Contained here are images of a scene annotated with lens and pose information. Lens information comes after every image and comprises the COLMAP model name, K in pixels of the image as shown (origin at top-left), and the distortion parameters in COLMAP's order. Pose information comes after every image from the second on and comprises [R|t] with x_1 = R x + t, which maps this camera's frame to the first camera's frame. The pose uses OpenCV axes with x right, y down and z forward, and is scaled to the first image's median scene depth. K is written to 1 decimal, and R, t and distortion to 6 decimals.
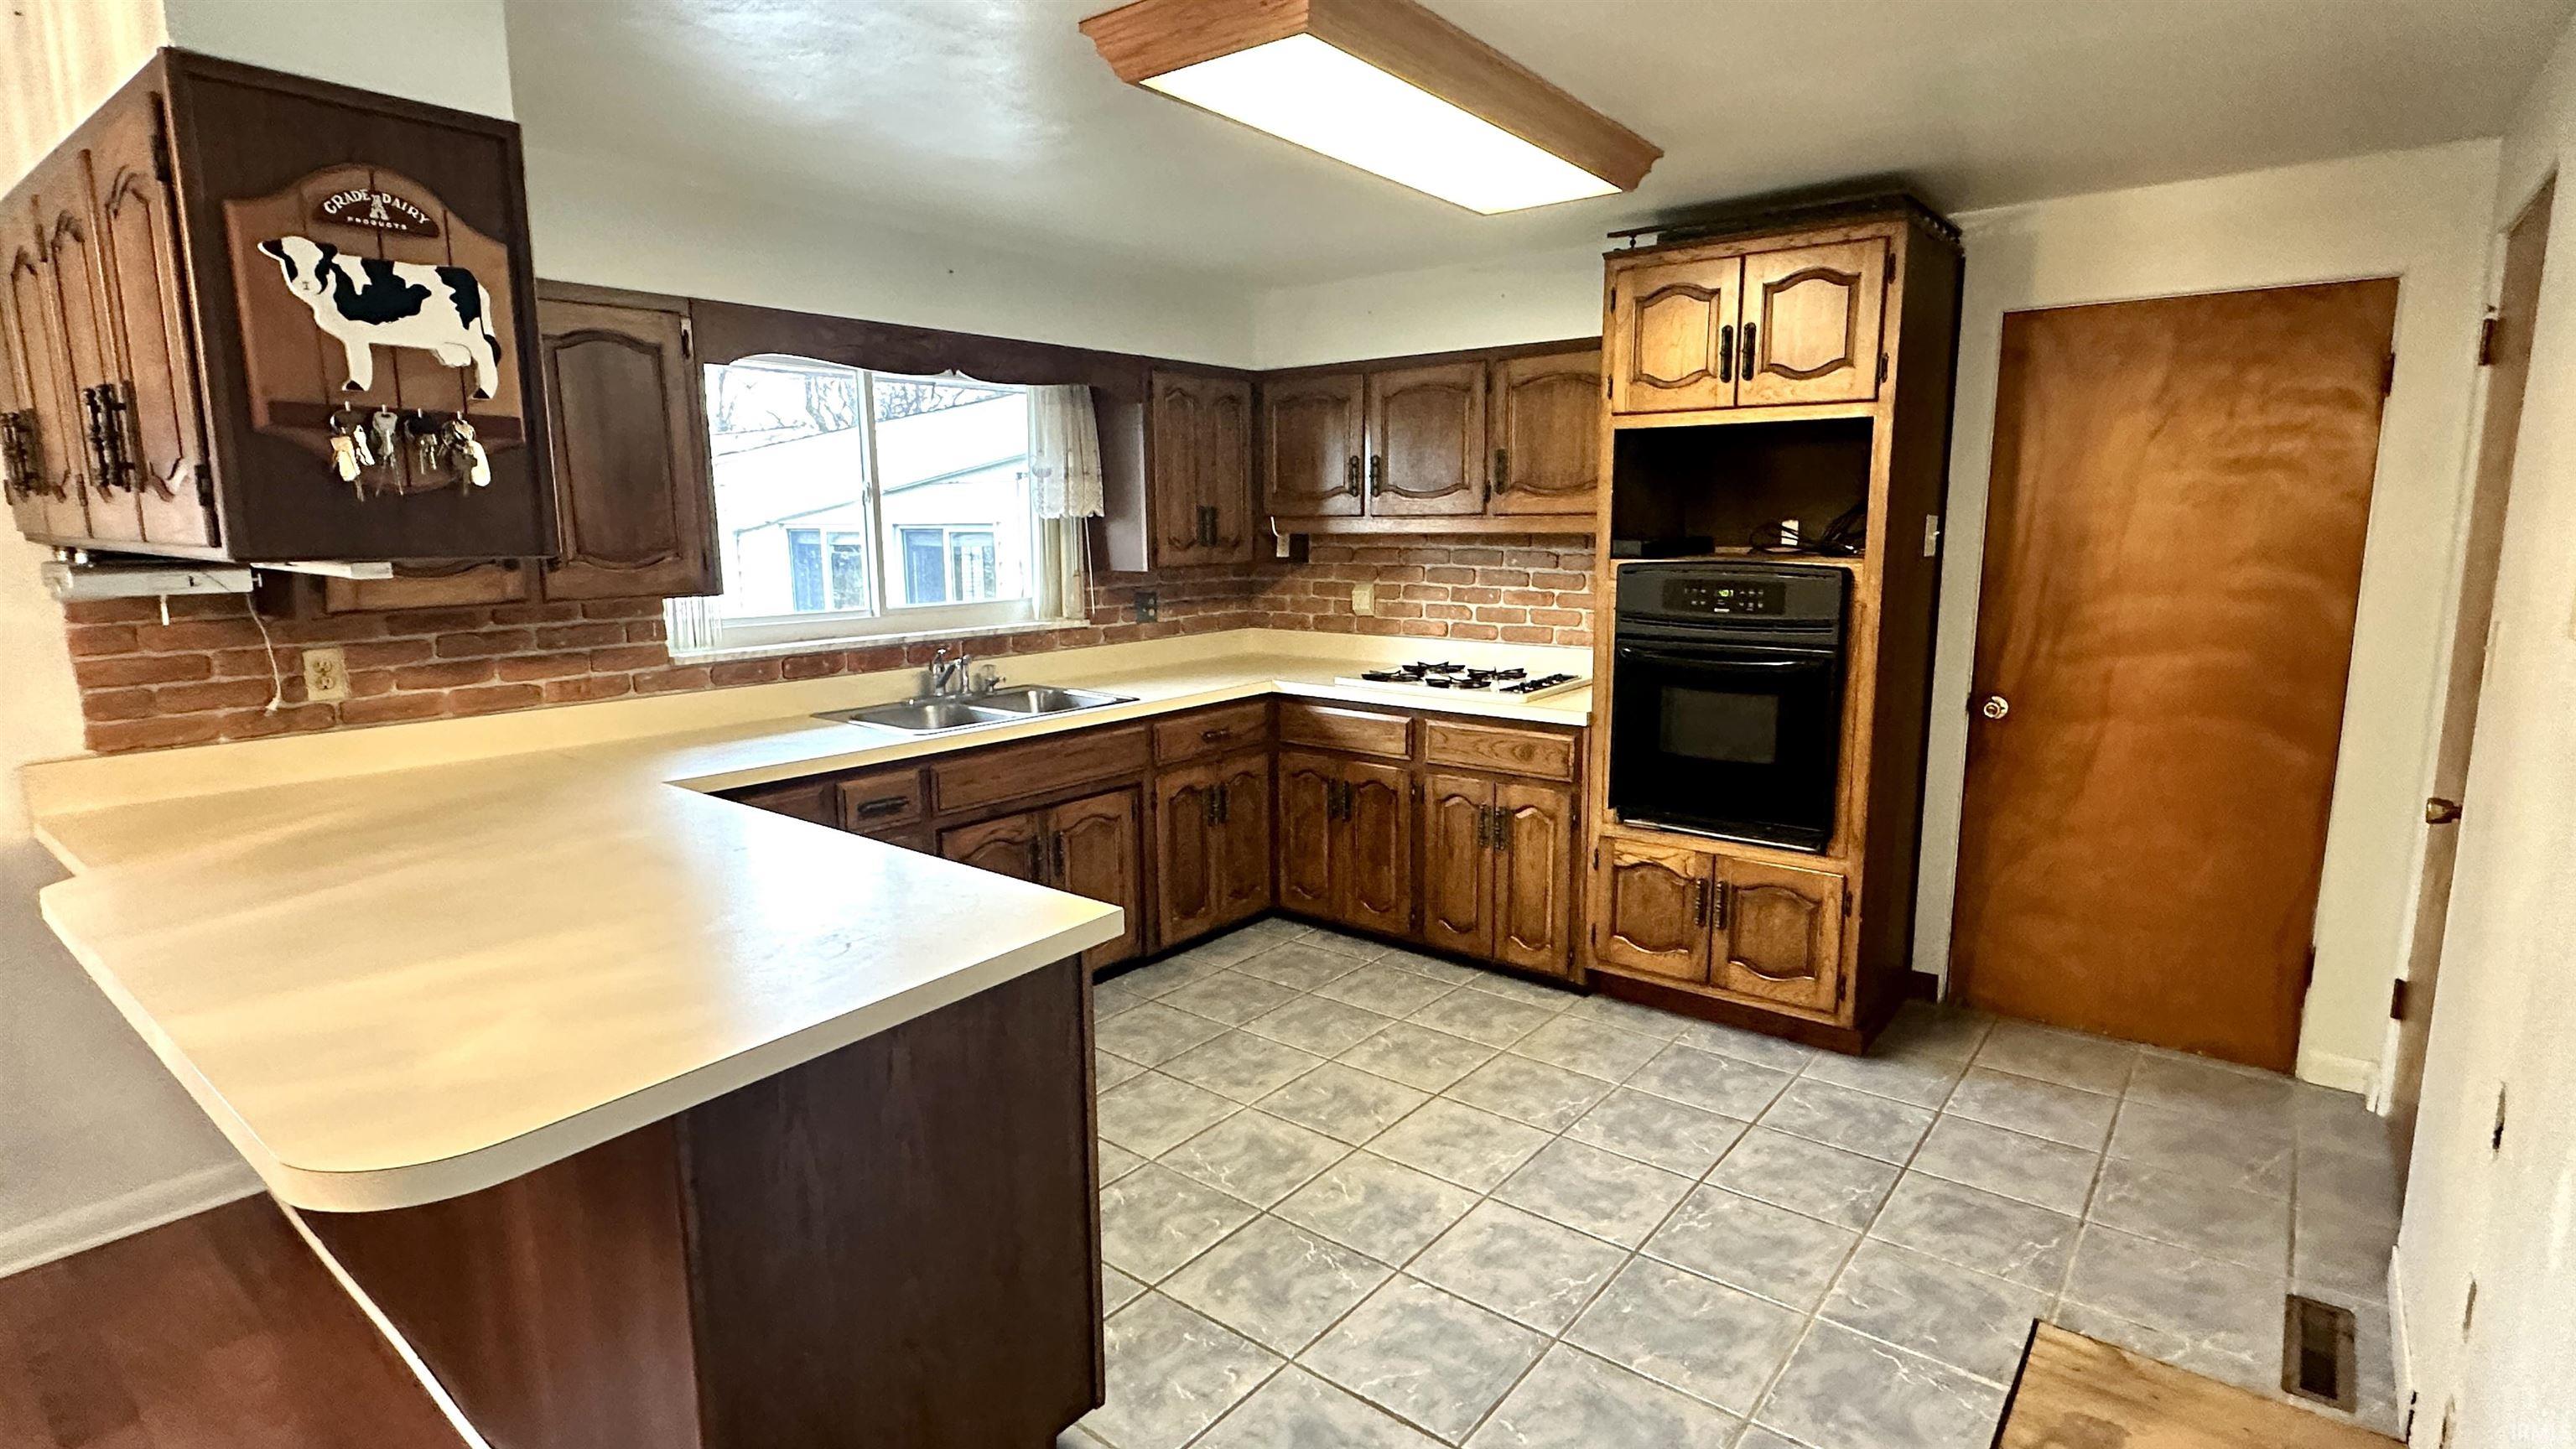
lens RADIAL K [[1247.9, 0, 1288.0], [0, 1247.9, 724.5], [0, 0, 1]] dist [-0.000672, 0.012005]
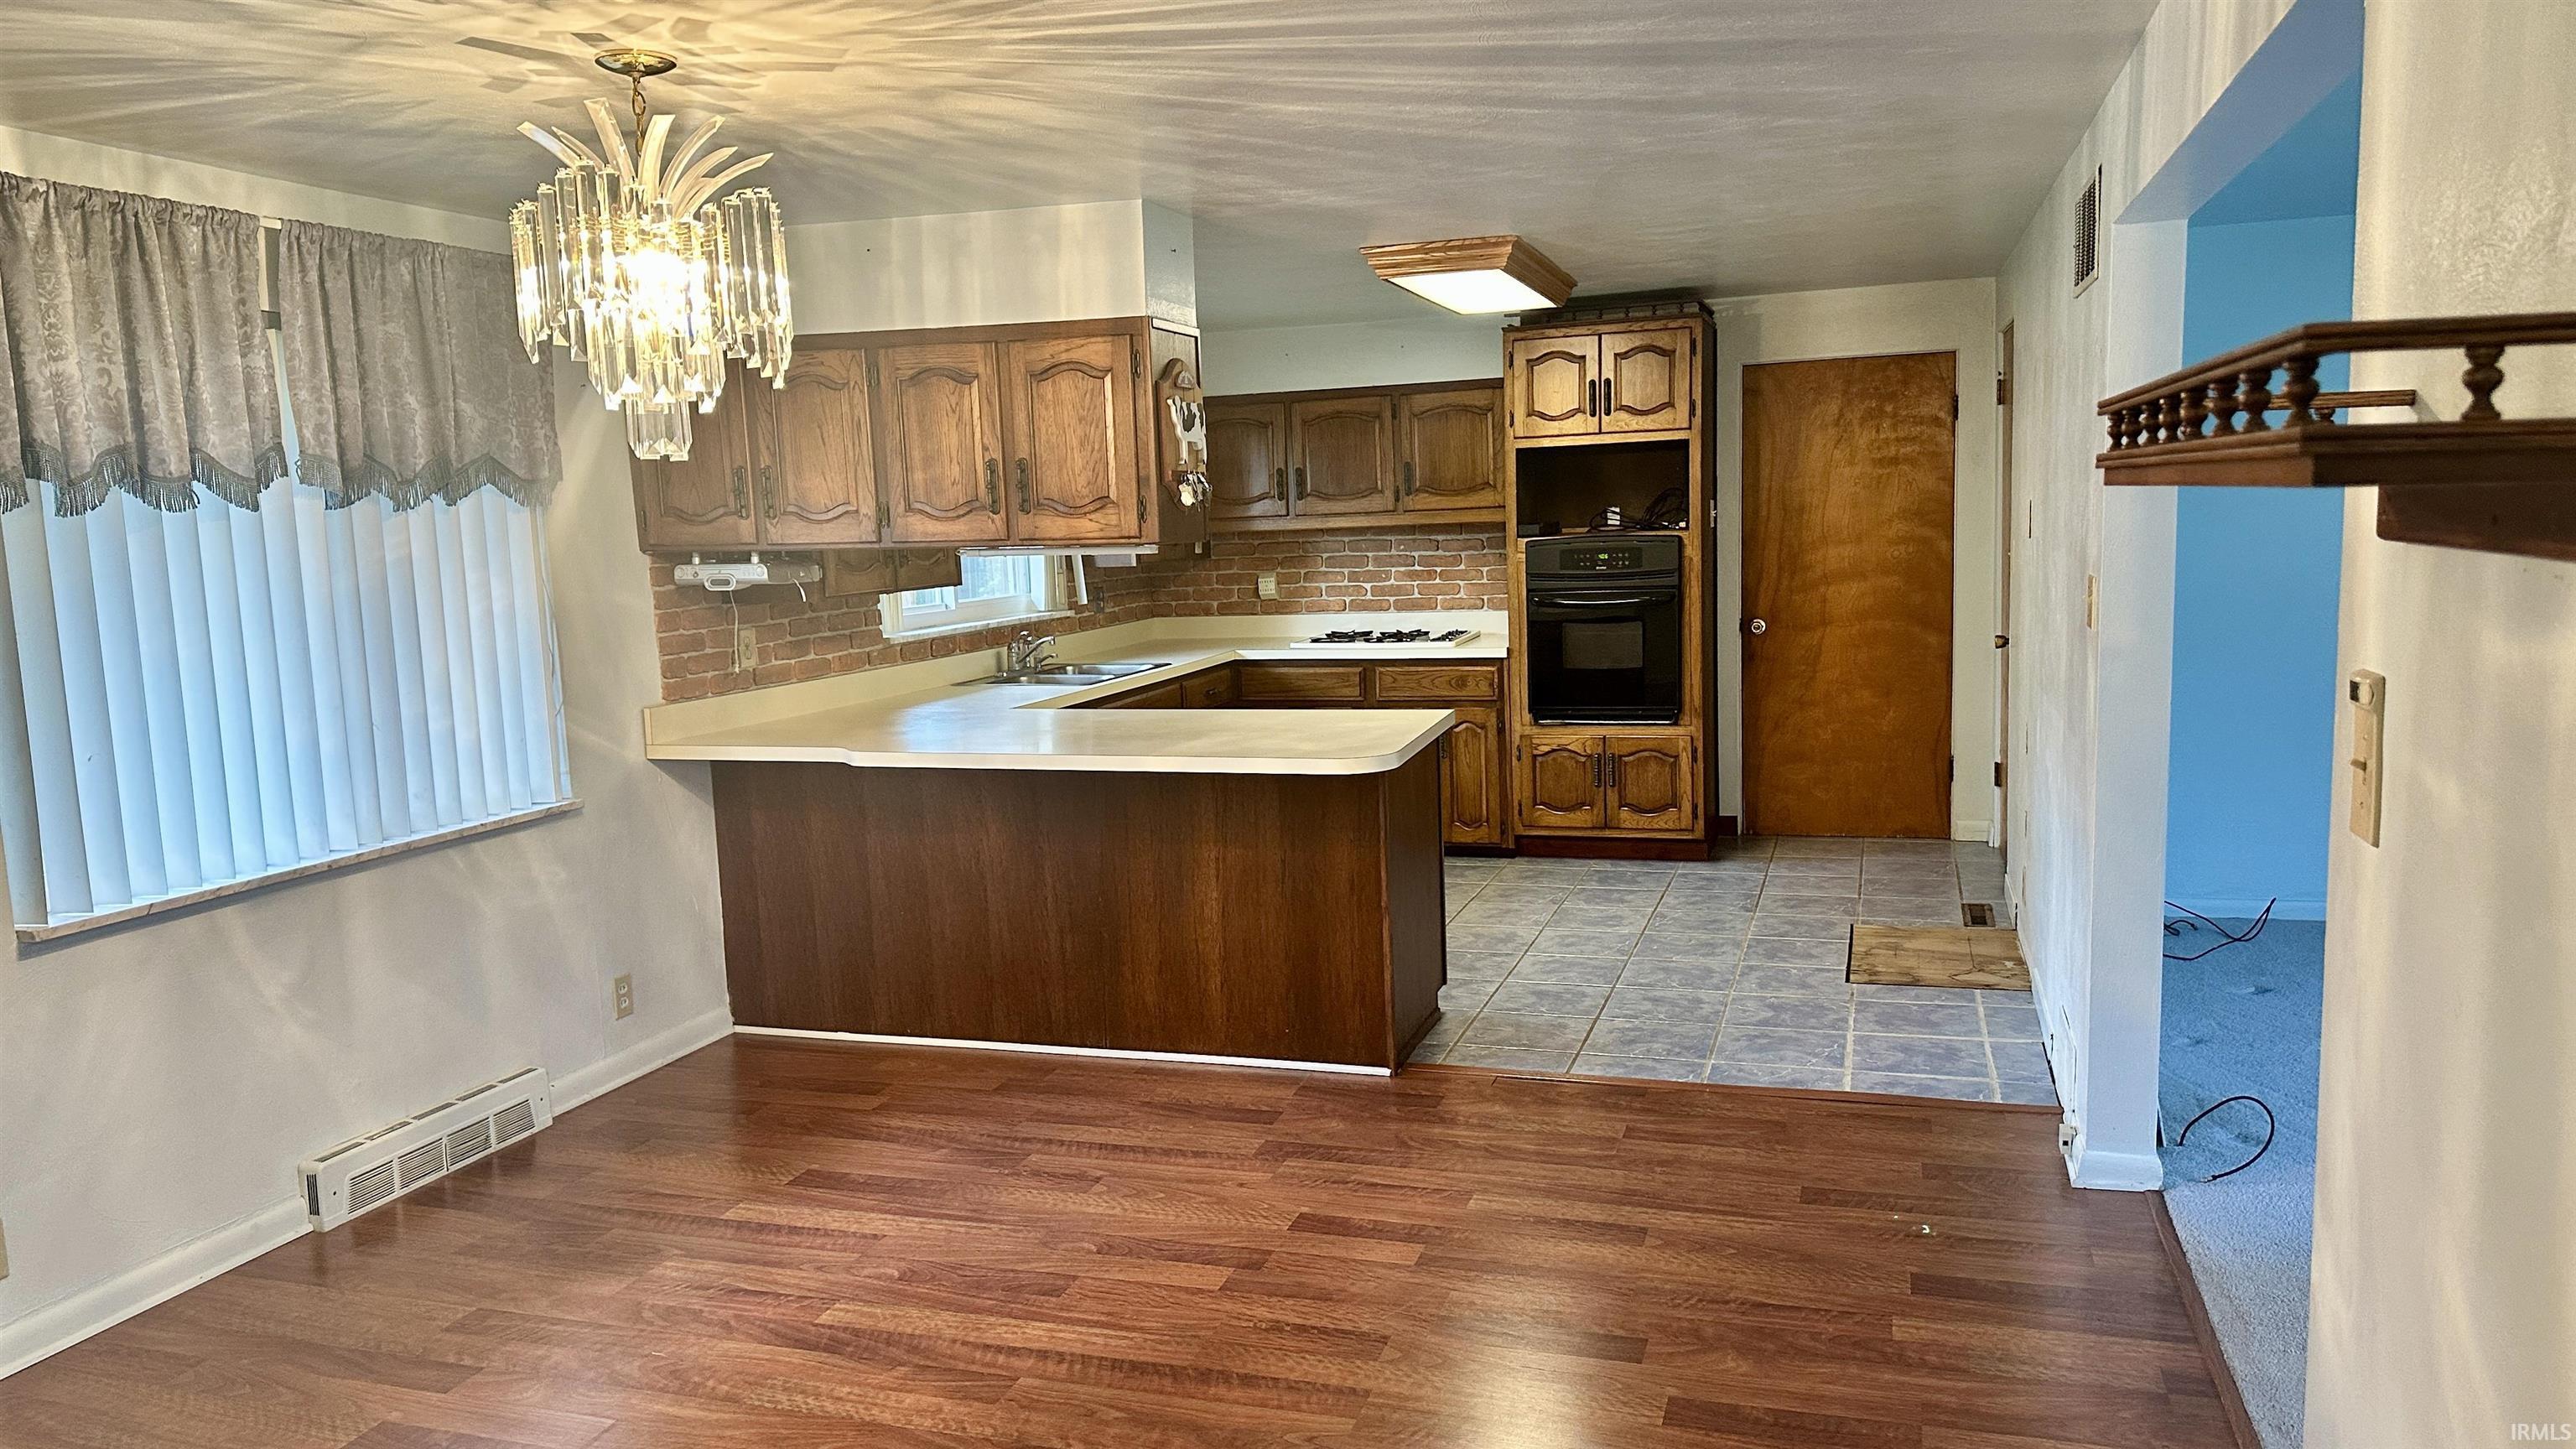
lens RADIAL K [[1732.6, 0, 1288.0], [0, 1732.6, 724.5], [0, 0, 1]] dist [0.163584, -0.000450]
pose [[0.937974, -0.072063, 0.339134, -0.713798], [0.088963, 0.995436, -0.034531, 0.131907], [-0.335097, 0.062560, 0.940104, -0.813399]]
